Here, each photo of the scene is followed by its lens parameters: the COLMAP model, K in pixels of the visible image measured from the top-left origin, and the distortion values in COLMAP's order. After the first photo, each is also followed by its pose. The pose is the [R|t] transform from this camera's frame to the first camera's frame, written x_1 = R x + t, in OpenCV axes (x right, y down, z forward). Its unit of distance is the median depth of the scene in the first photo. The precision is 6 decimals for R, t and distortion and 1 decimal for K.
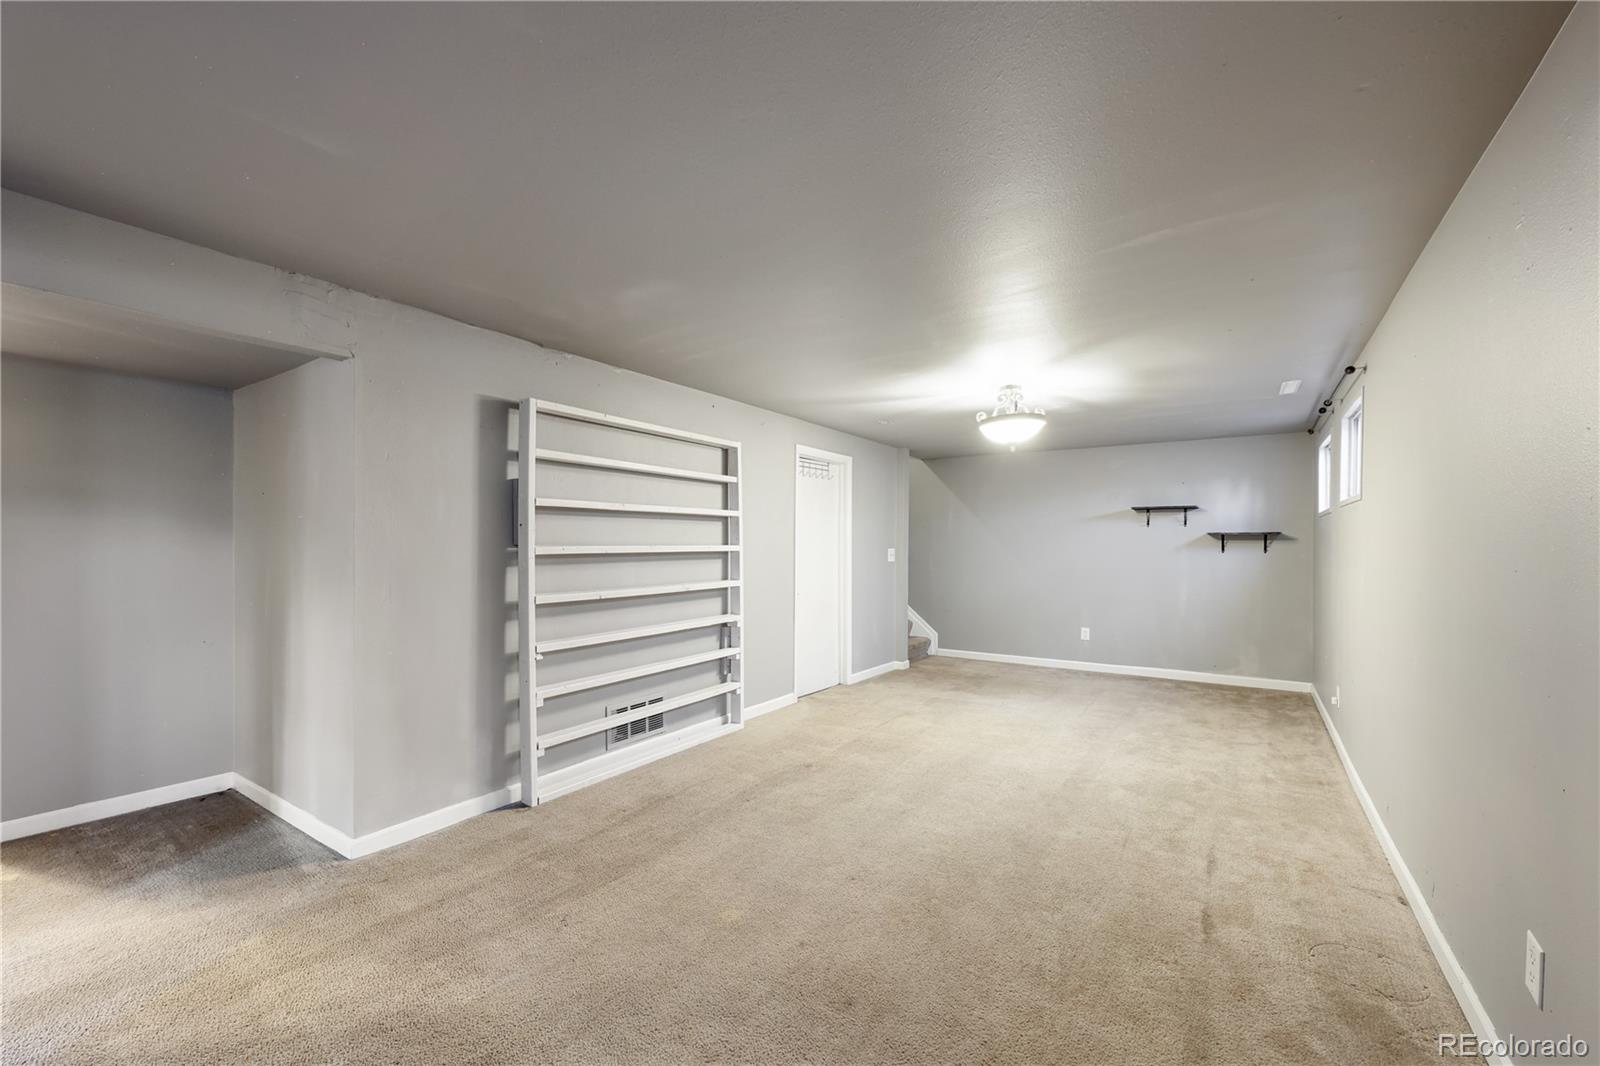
lens RADIAL K [[643.5, 0, 803.9], [0, 643.5, 545.8], [0, 0, 1]] dist [0.003124, 0.000378]
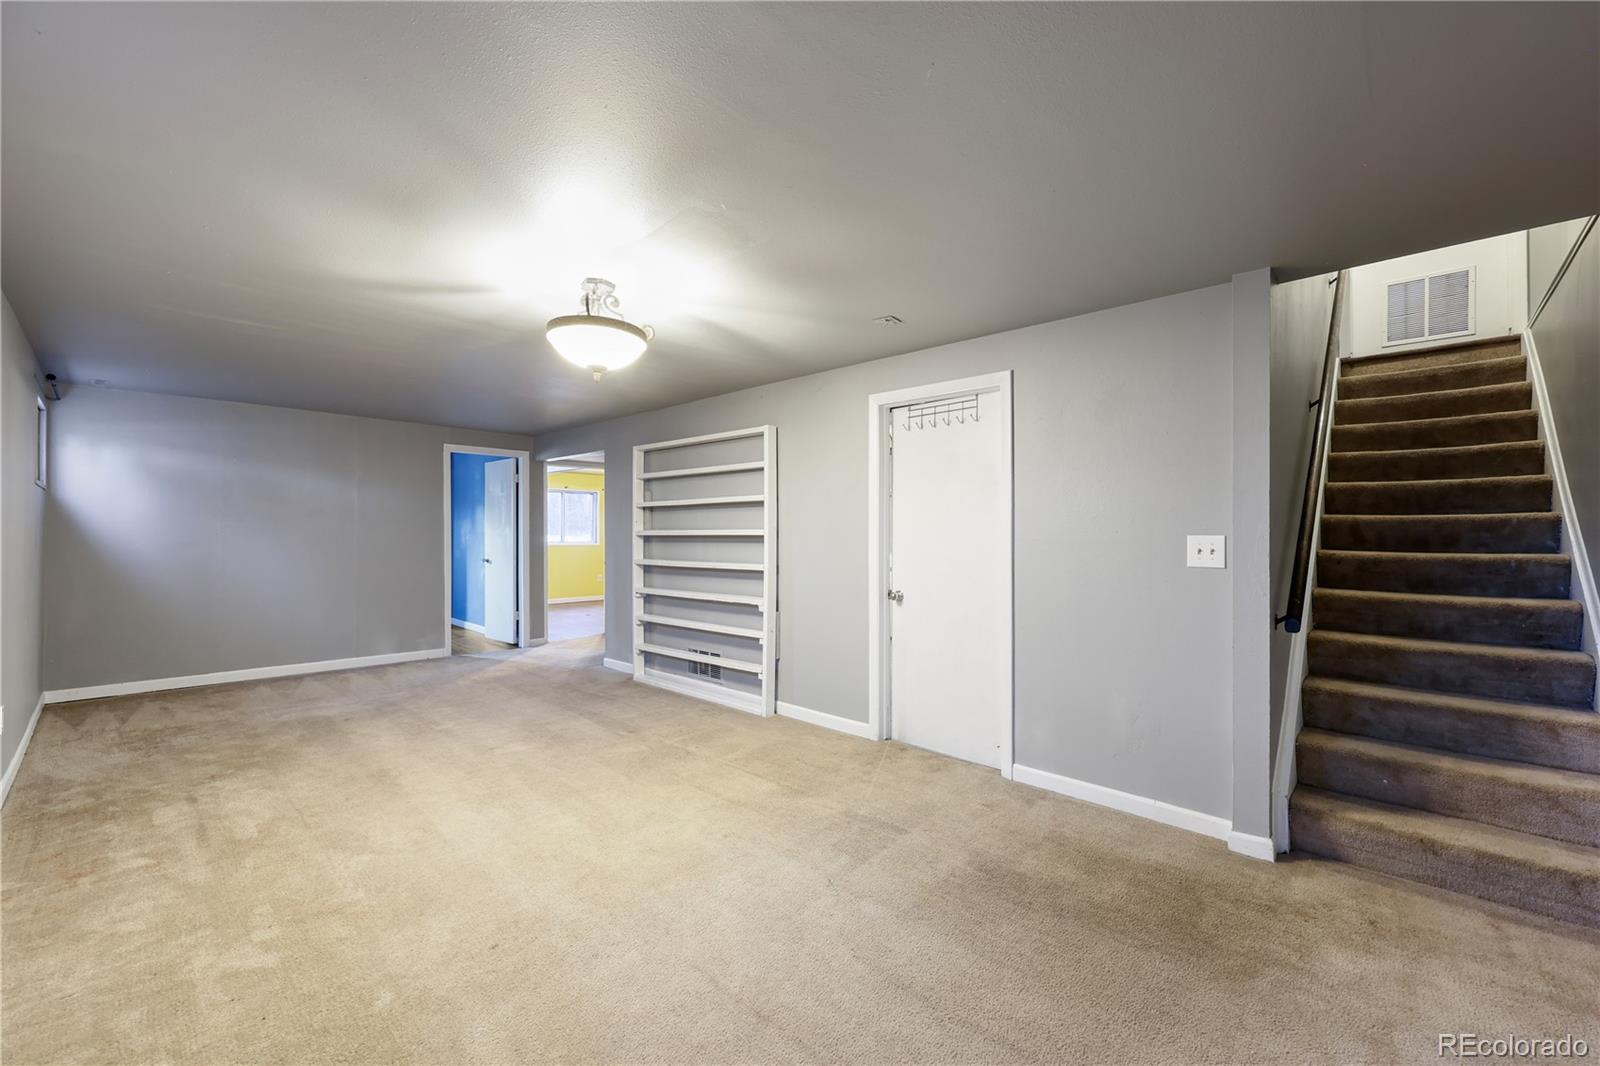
lens RADIAL K [[643.5, 0, 803.1], [0, 643.5, 528.3], [0, 0, 1]] dist [0.003124, 0.000378]
pose [[-0.157849, -0.008576, -0.987426, 0.938311], [-0.002812, 0.999962, -0.008236, 0.005786], [0.987459, 0.001477, -0.157867, 1.315000]]
